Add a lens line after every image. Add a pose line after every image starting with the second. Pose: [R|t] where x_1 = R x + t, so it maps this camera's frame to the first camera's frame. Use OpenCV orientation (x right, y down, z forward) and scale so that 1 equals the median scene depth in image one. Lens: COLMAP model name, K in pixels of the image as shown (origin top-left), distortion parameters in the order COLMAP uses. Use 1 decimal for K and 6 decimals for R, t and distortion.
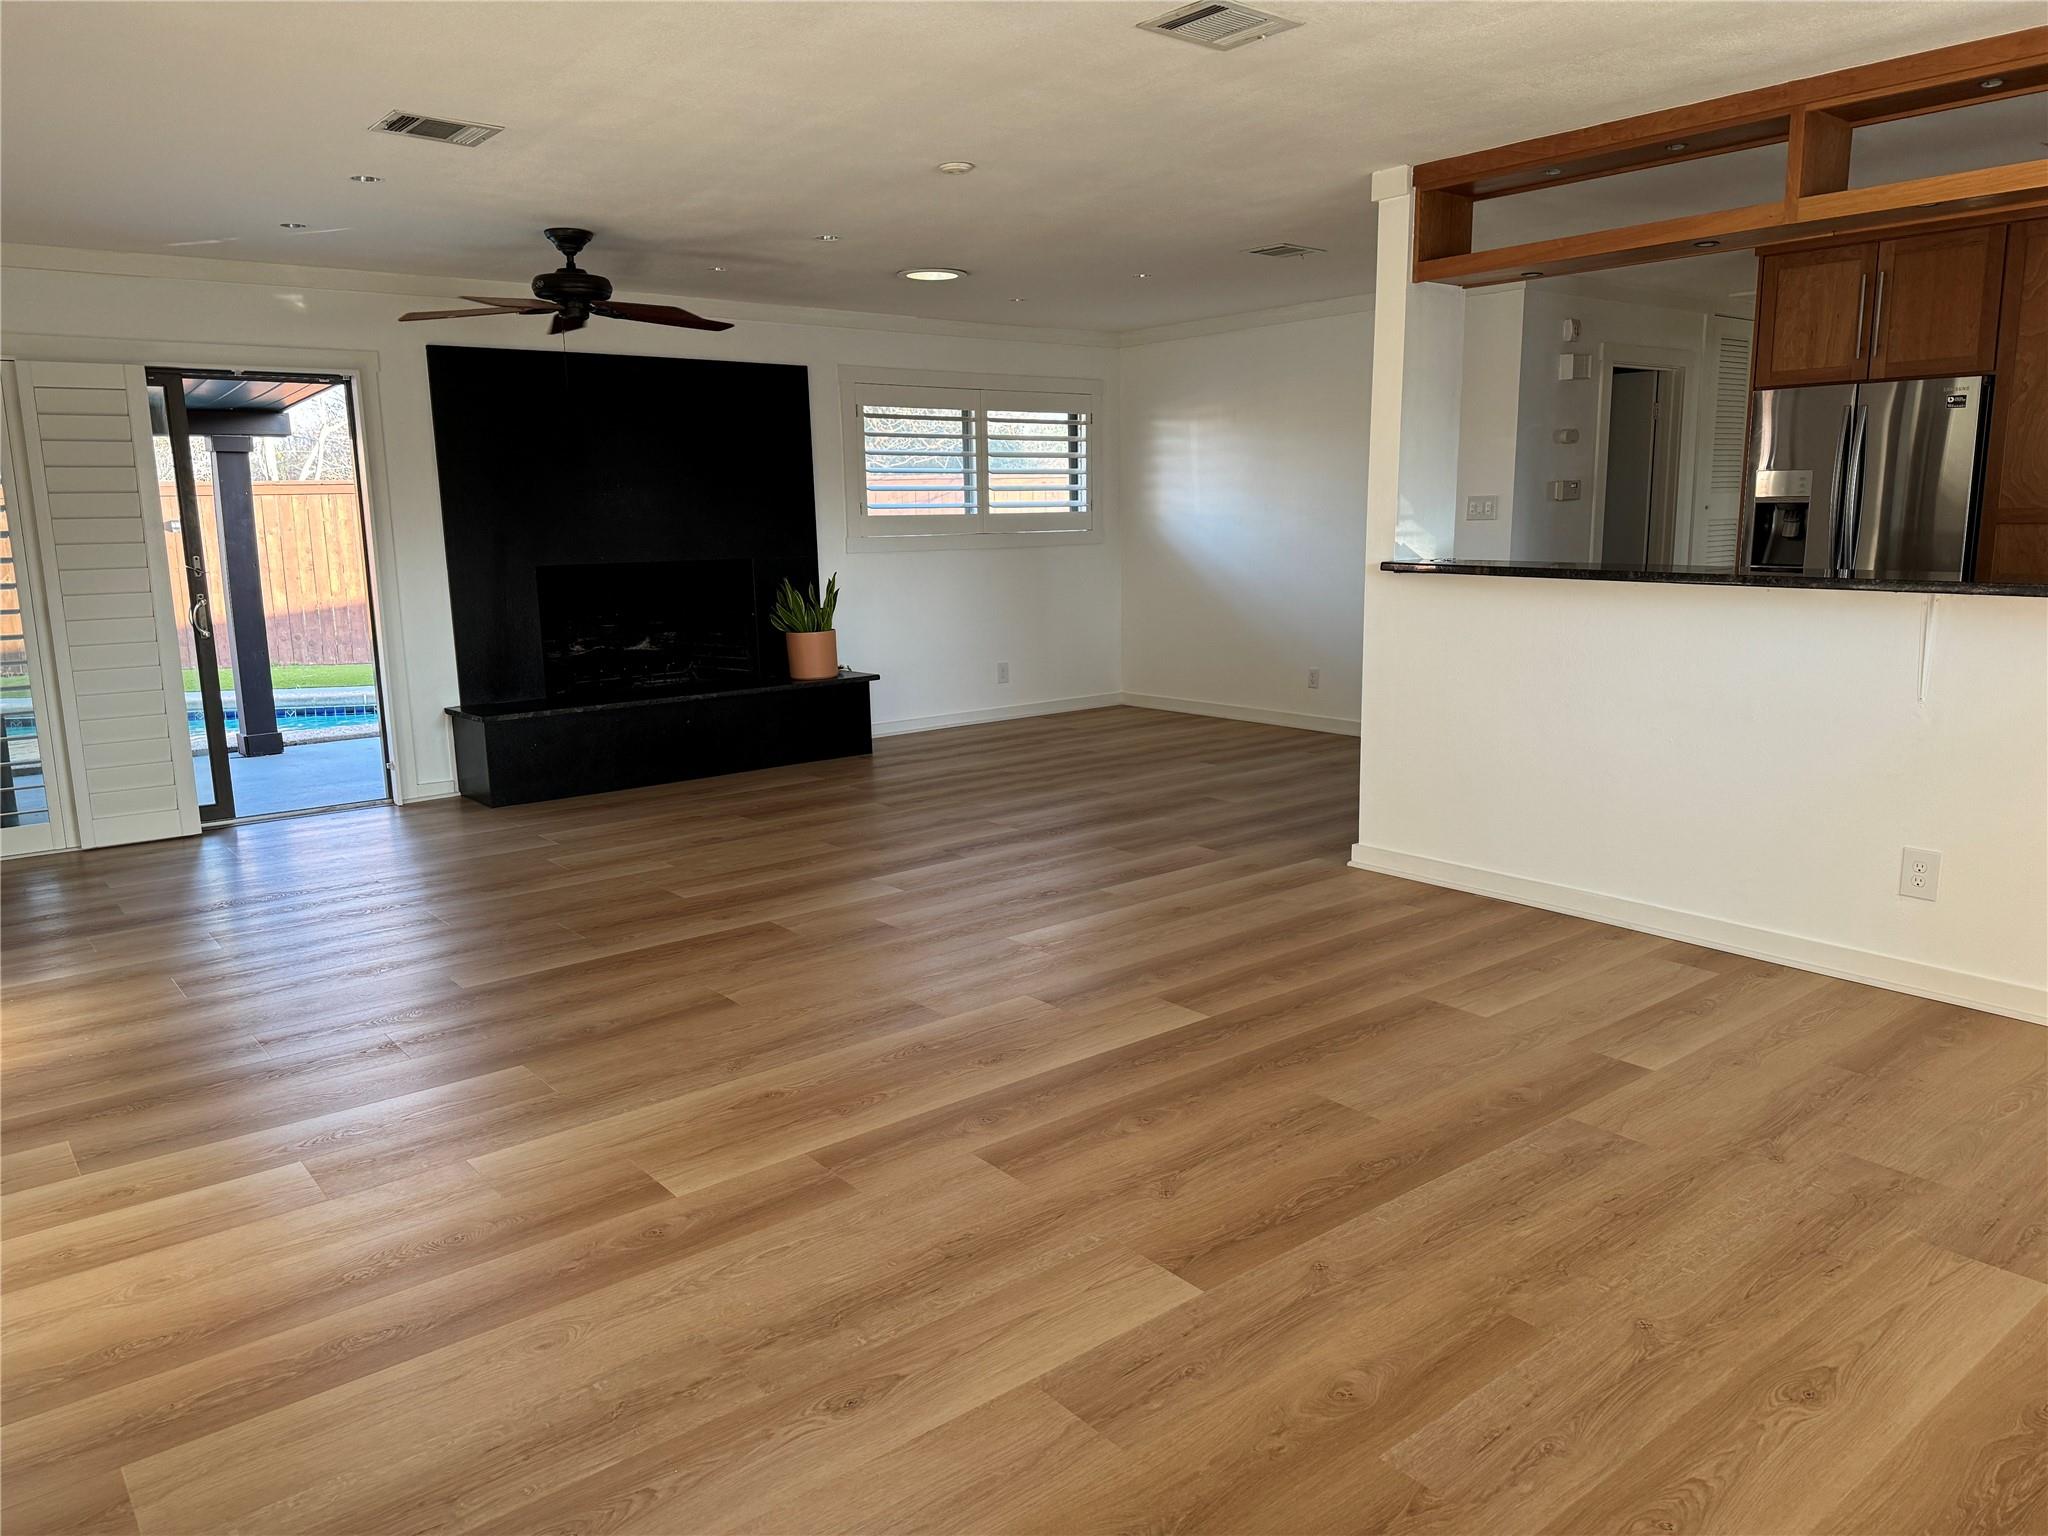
lens RADIAL K [[1421.3, 0, 1031.8], [0, 1421.3, 777.6], [0, 0, 1]] dist [0.071917, -0.082327]
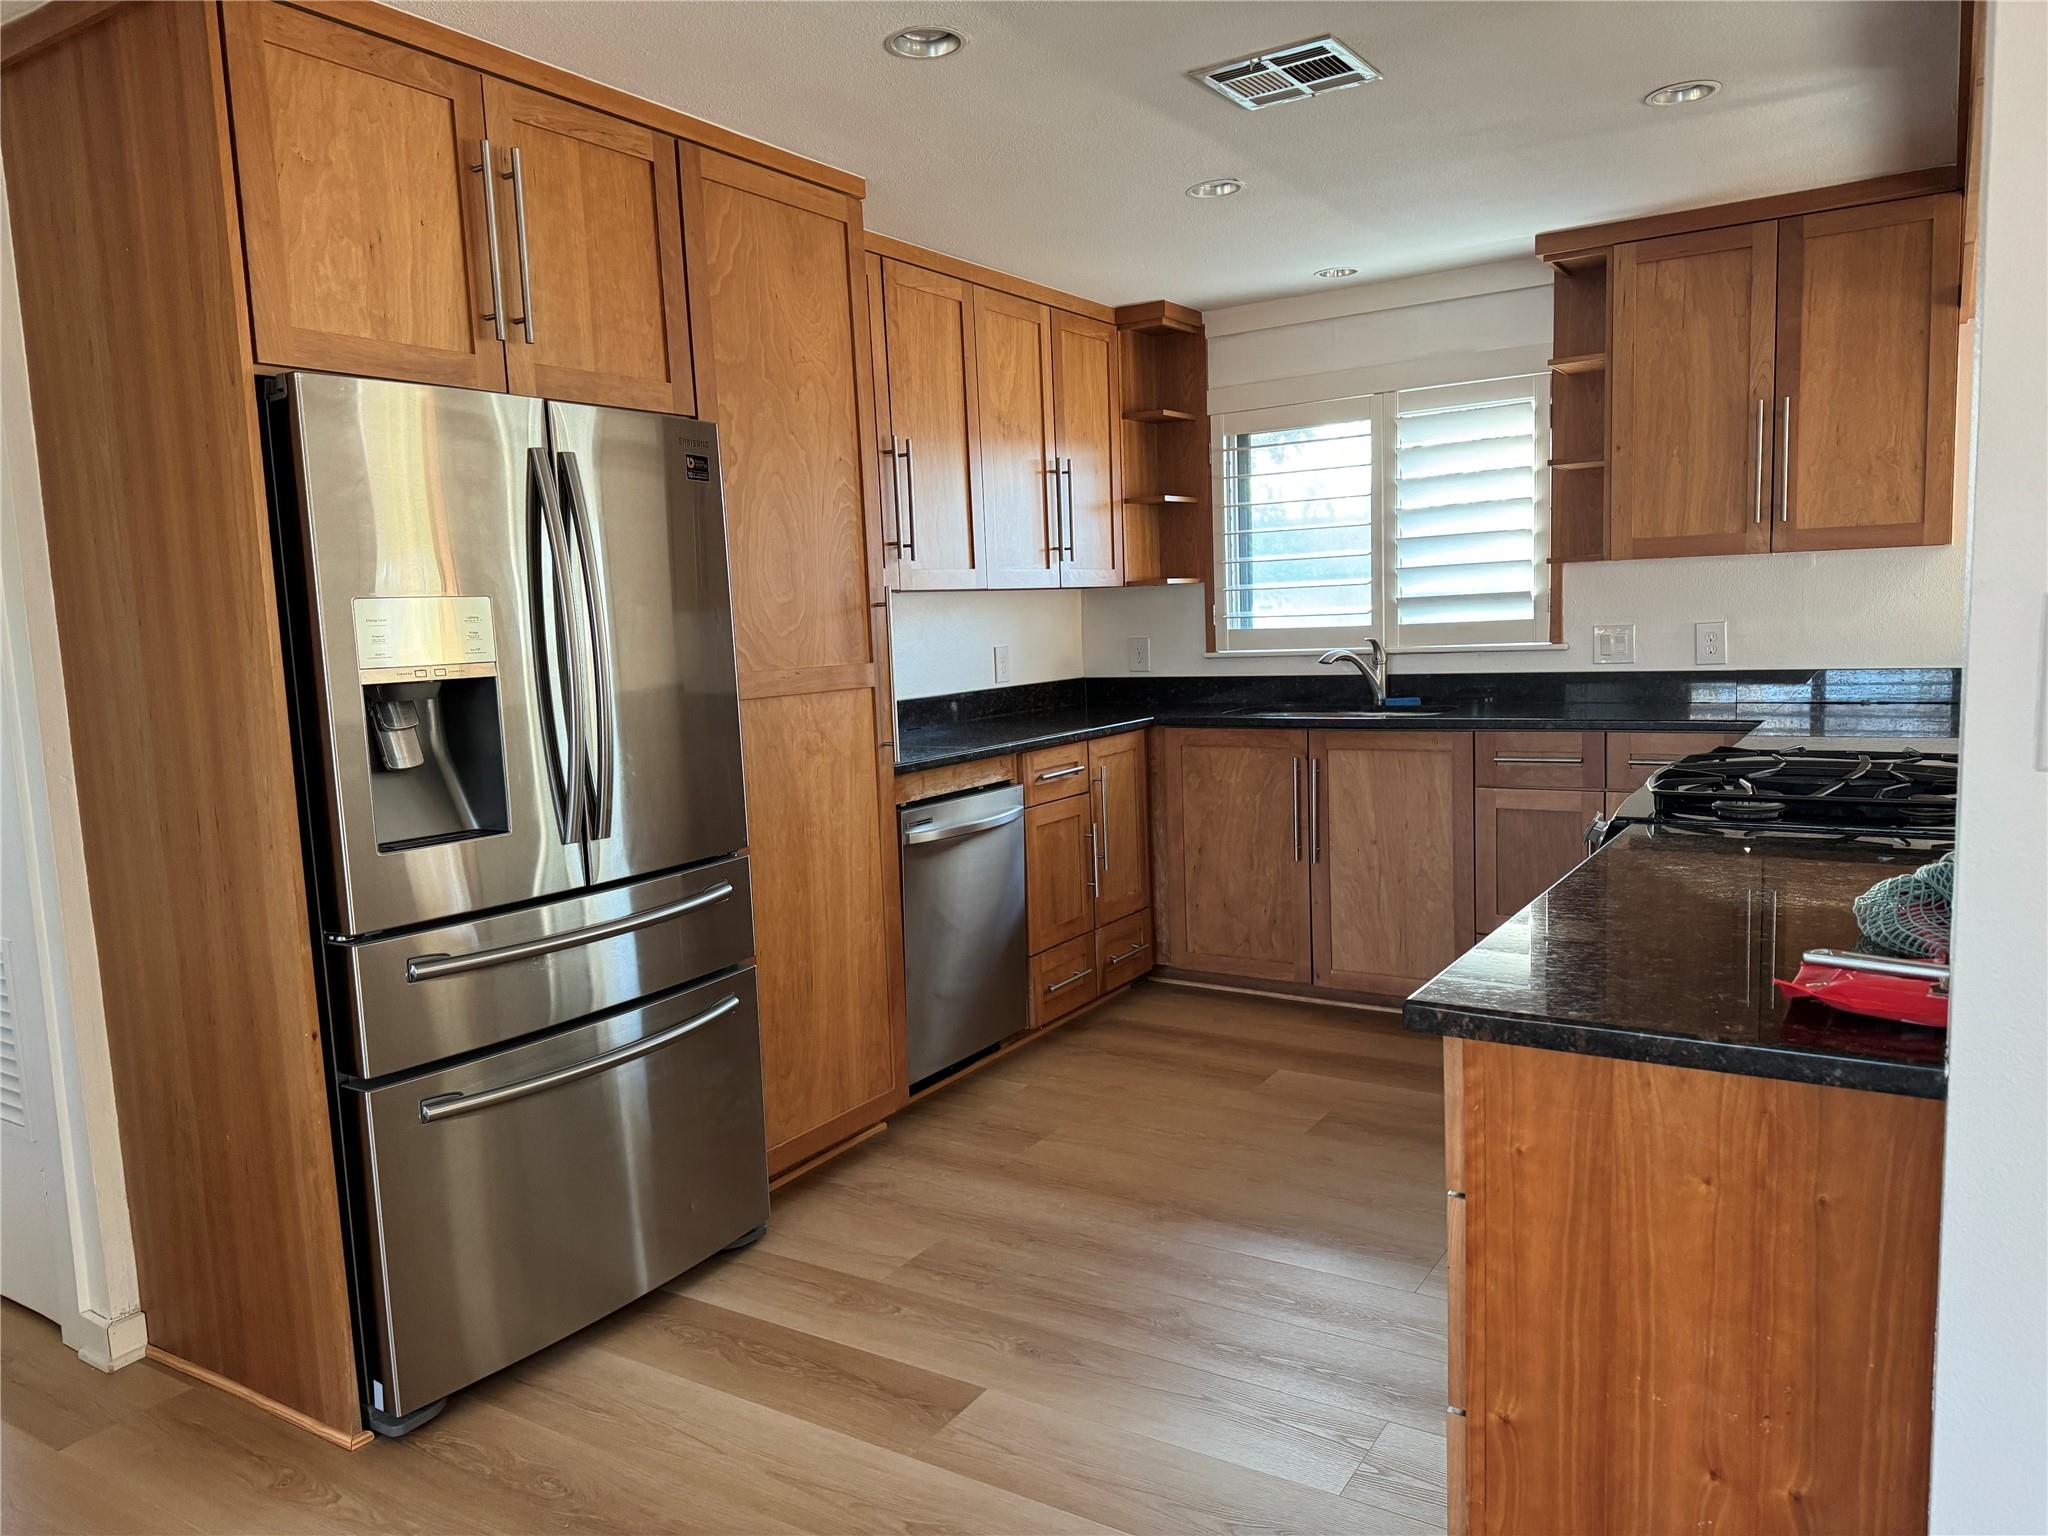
lens RADIAL K [[1421.3, 0, 1017.1], [0, 1421.3, 782.5], [0, 0, 1]] dist [0.071917, -0.082327]
pose [[-0.313299, -0.085592, 0.945789, 0.125190], [0.221339, 0.961920, 0.160372, -0.224218], [-0.923500, 0.259585, -0.282424, 1.139997]]
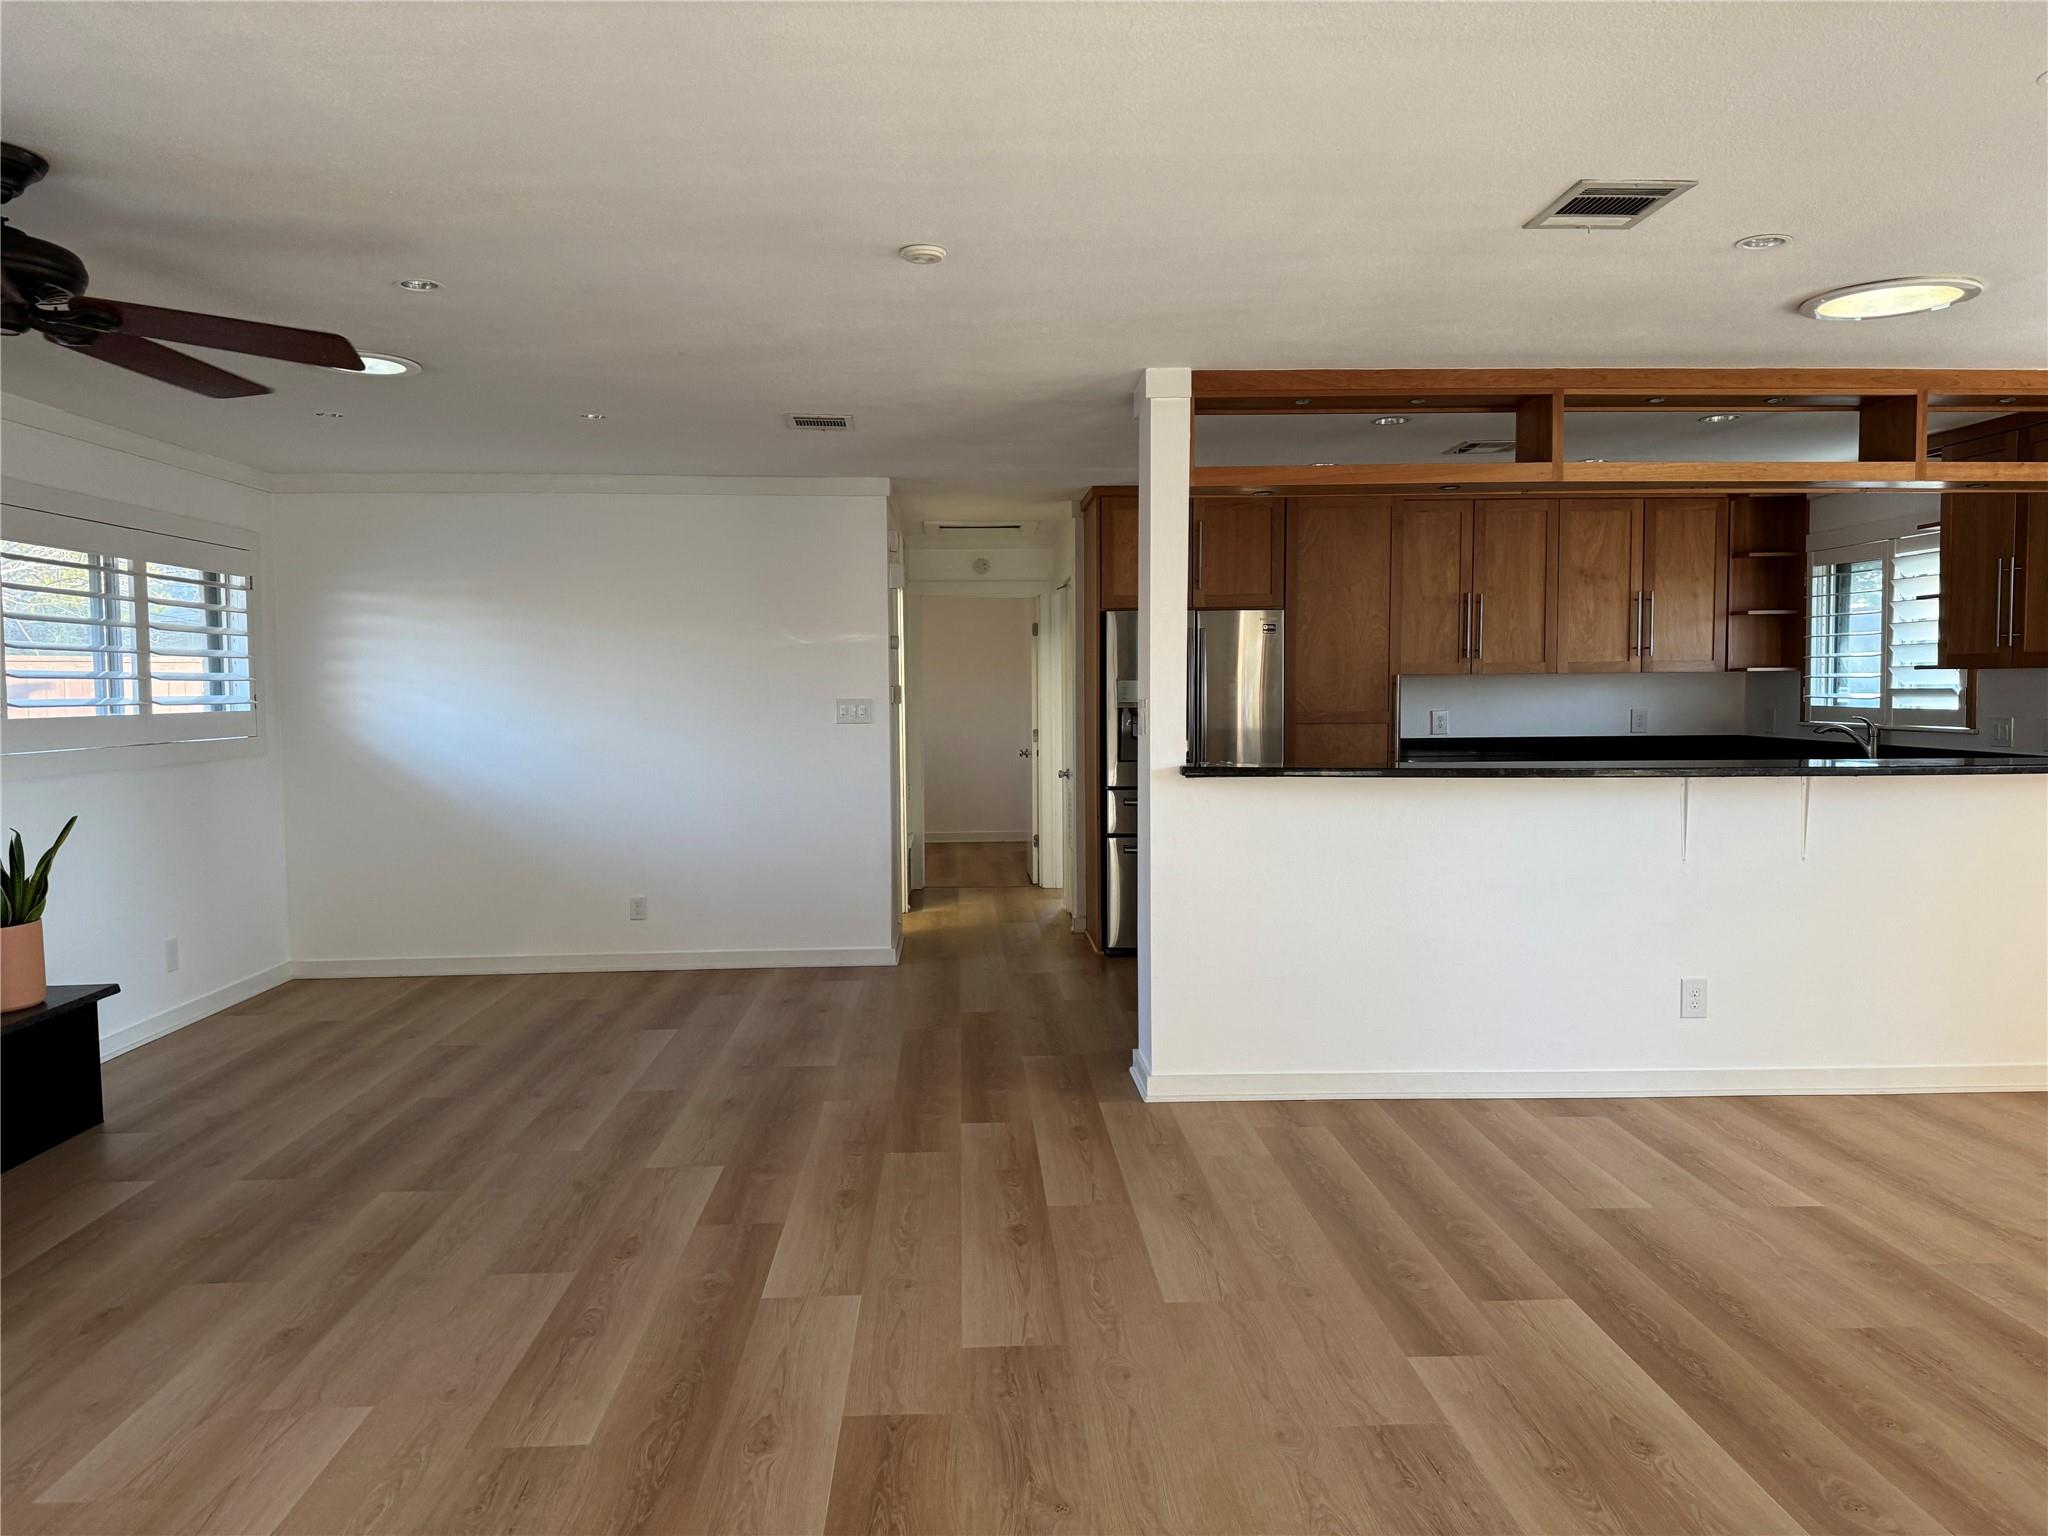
lens RADIAL K [[1421.3, 0, 1019.3], [0, 1421.3, 767.9], [0, 0, 1]] dist [0.071917, -0.082327]
pose [[0.595380, -0.033648, 0.802739, -0.524618], [0.146959, 0.986828, -0.067633, -0.094644], [-0.789889, 0.158238, 0.592483, 0.487279]]
